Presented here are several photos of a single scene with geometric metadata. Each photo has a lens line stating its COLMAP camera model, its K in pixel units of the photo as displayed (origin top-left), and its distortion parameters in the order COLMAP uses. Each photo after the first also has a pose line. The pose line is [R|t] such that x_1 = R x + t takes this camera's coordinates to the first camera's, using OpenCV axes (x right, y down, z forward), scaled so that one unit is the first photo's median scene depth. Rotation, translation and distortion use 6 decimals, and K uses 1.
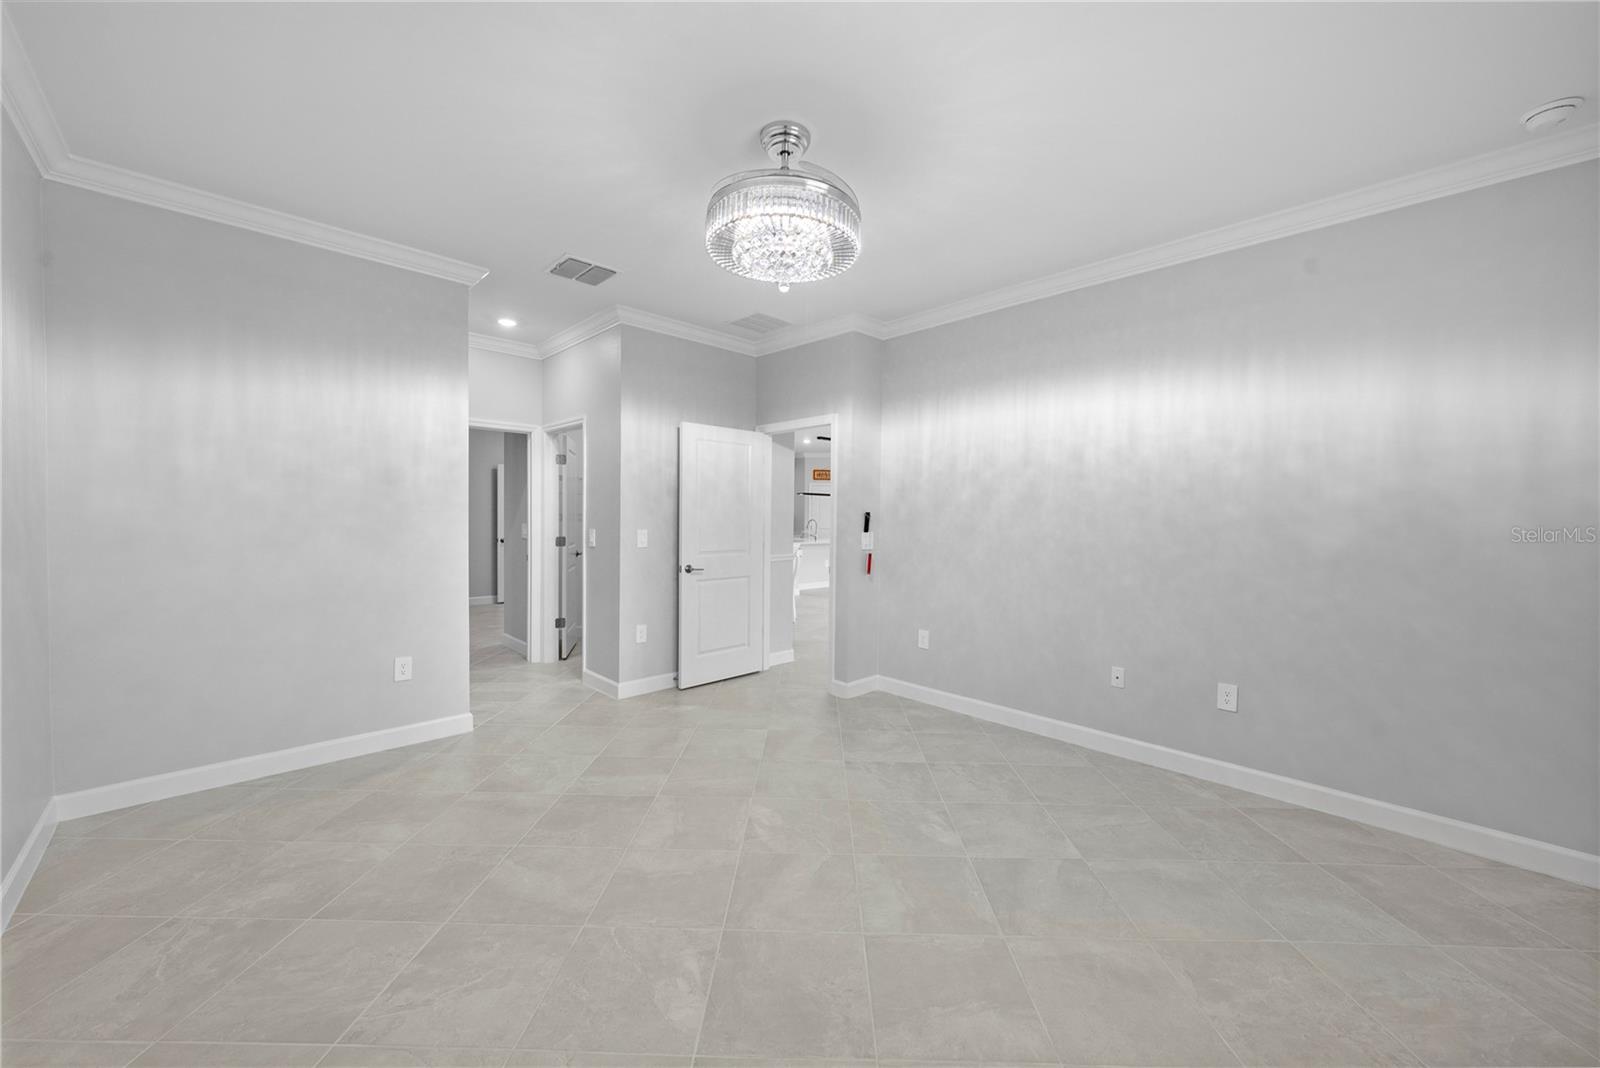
lens RADIAL K [[586.8, 0, 804.0], [0, 586.8, 533.1], [0, 0, 1]] dist [-0.006510, 0.001863]
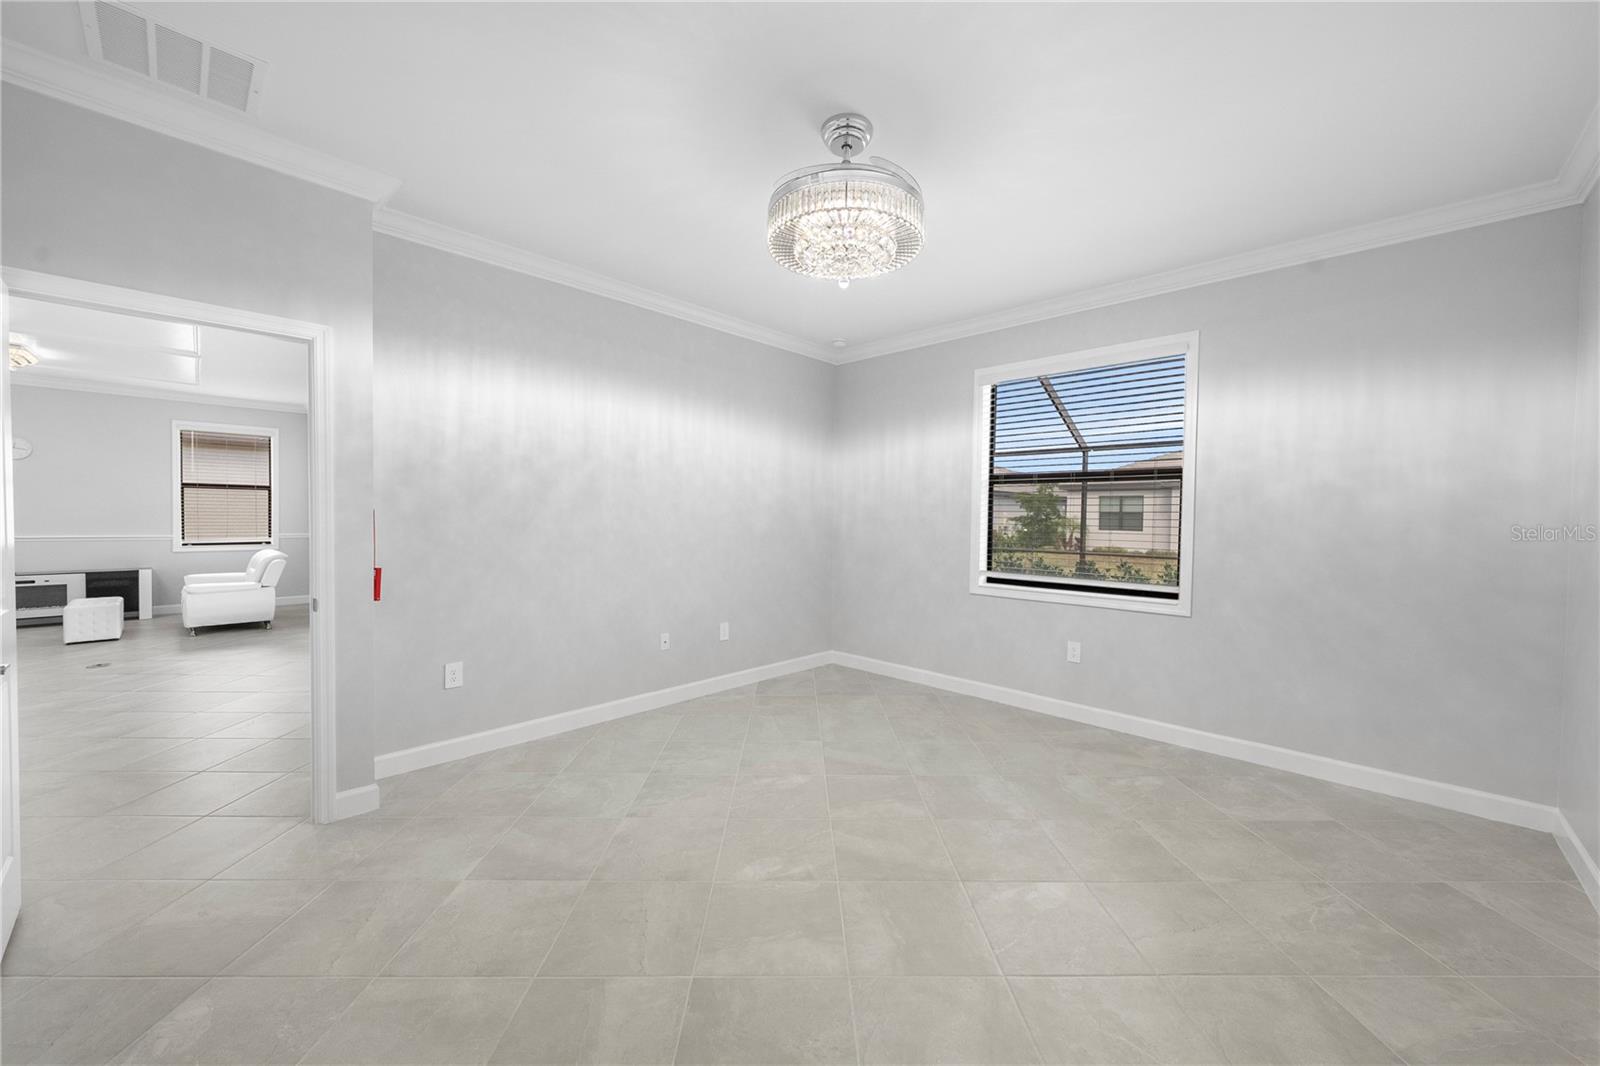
lens RADIAL K [[586.8, 0, 810.1], [0, 586.8, 519.4], [0, 0, 1]] dist [-0.006510, 0.001863]
pose [[-0.031248, -0.015791, 0.999387, -0.816128], [0.013505, 0.999777, 0.016219, -0.030374], [-0.999420, 0.014003, -0.031028, 0.857440]]
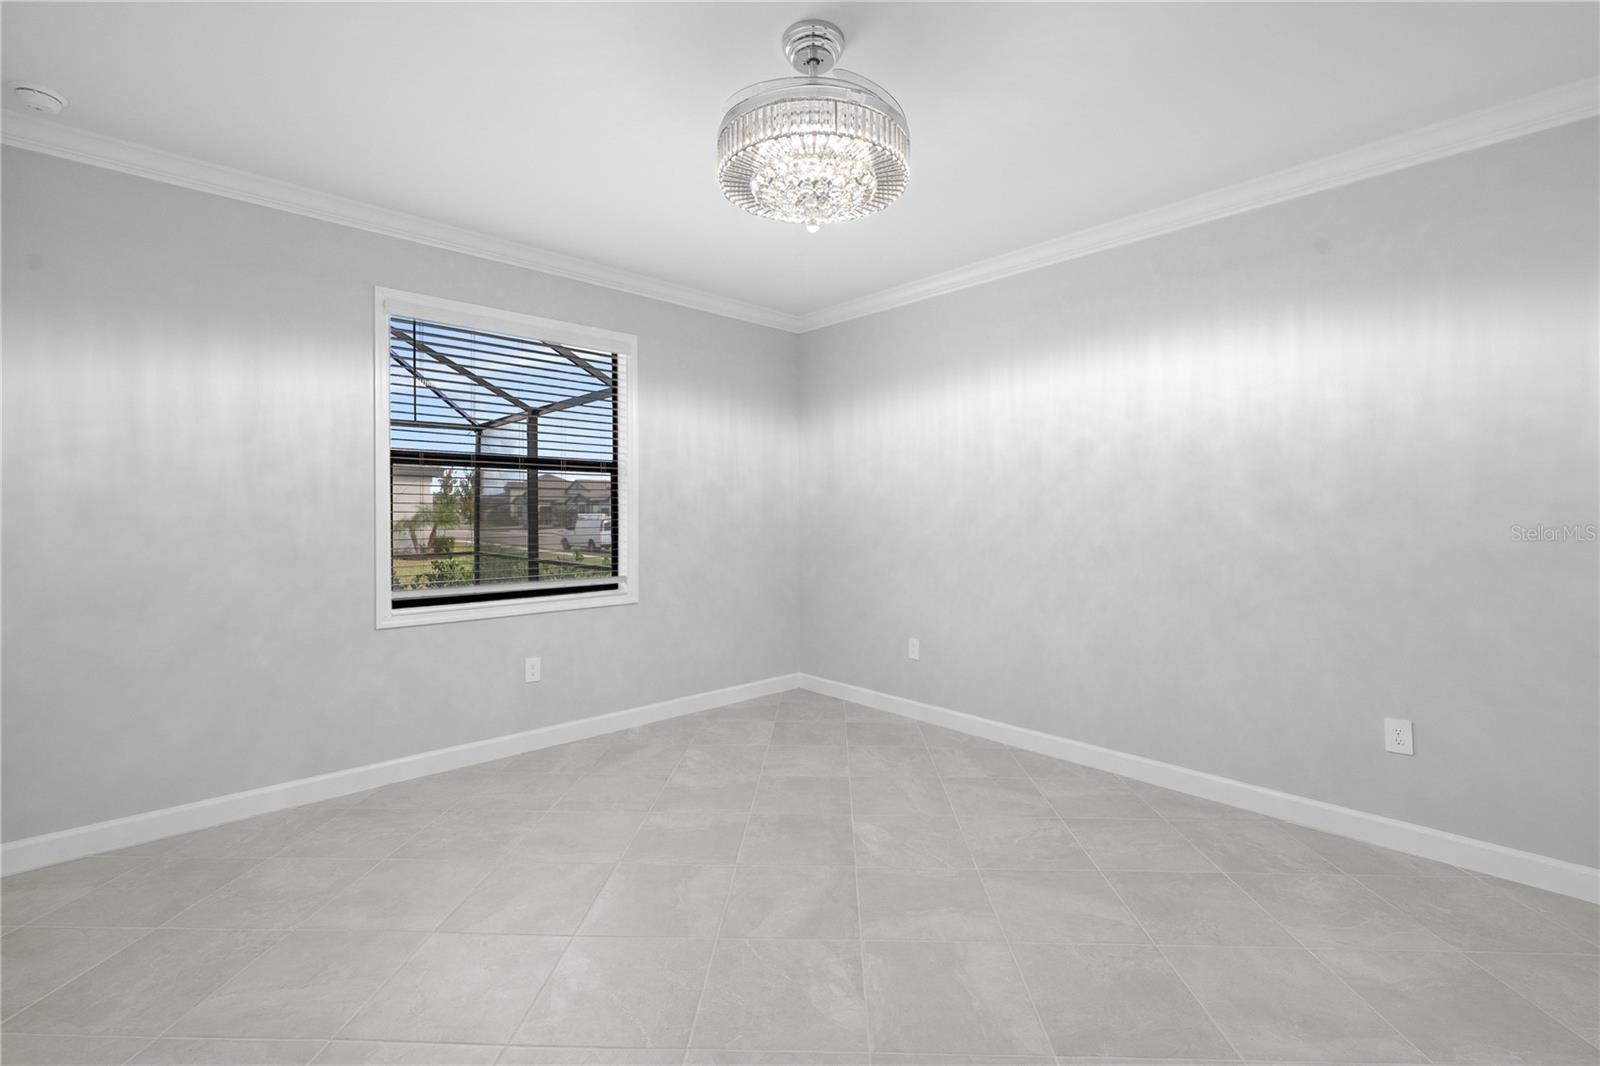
lens RADIAL K [[686.5, 0, 797.4], [0, 686.5, 504.7], [0, 0, 1]] dist [0.002284, -0.000261]
pose [[-0.999460, -0.011146, 0.030916, -0.037038], [-0.010779, 0.999870, 0.012004, -0.038497], [-0.031046, 0.011665, -0.999450, 1.540317]]
